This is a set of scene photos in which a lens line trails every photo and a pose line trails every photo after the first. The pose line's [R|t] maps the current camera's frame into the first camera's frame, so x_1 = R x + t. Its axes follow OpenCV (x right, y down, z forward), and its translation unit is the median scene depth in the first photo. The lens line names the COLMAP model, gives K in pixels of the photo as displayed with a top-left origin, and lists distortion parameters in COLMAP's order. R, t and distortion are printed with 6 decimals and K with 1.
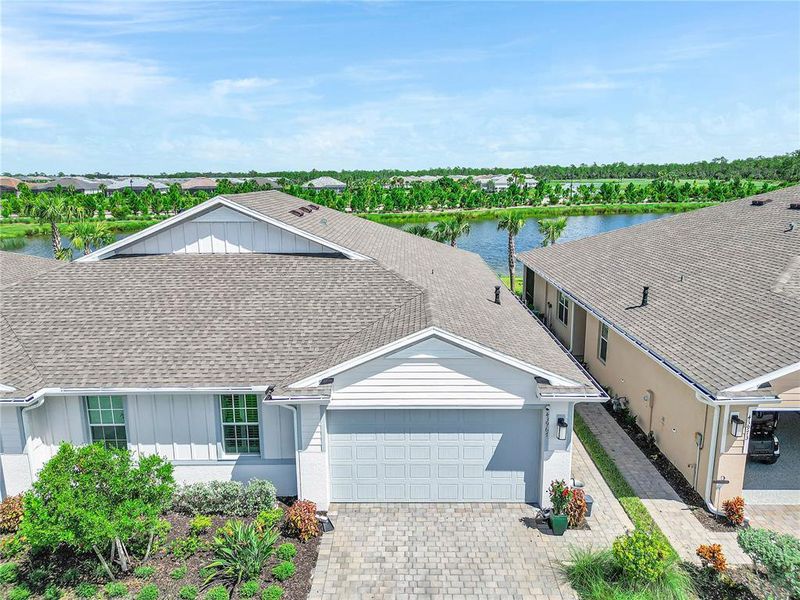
lens RADIAL K [[578.9, 0, 396.3], [0, 578.9, 302.6], [0, 0, 1]] dist [0.051501, -0.022855]
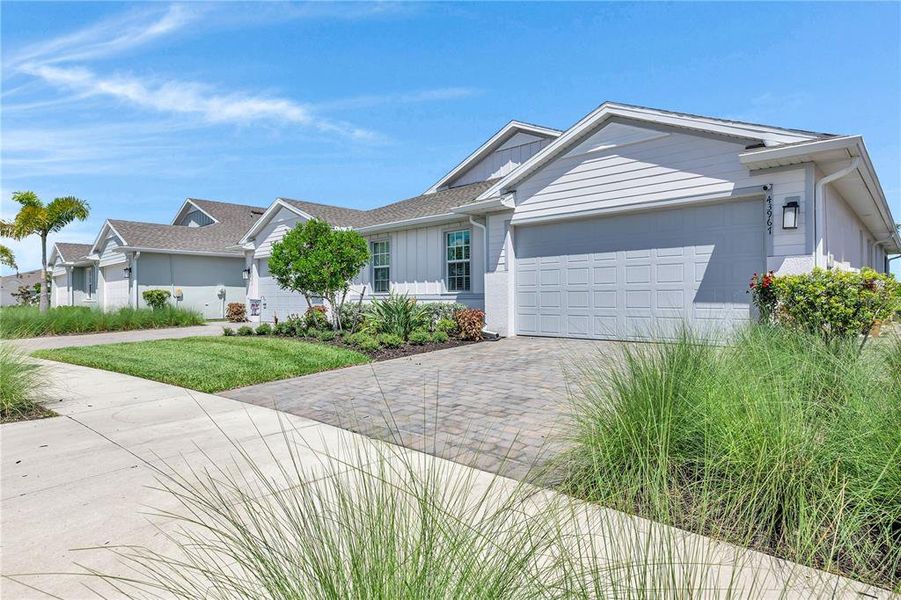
lens RADIAL K [[504.5, 0, 447.9], [0, 504.5, 301.9], [0, 0, 1]] dist [-0.005905, 0.005071]
pose [[0.732570, 0.007447, -0.680651, 0.295817], [-0.151214, 0.976735, -0.152062, 0.350309], [0.663683, 0.214319, 0.716653, 0.262935]]
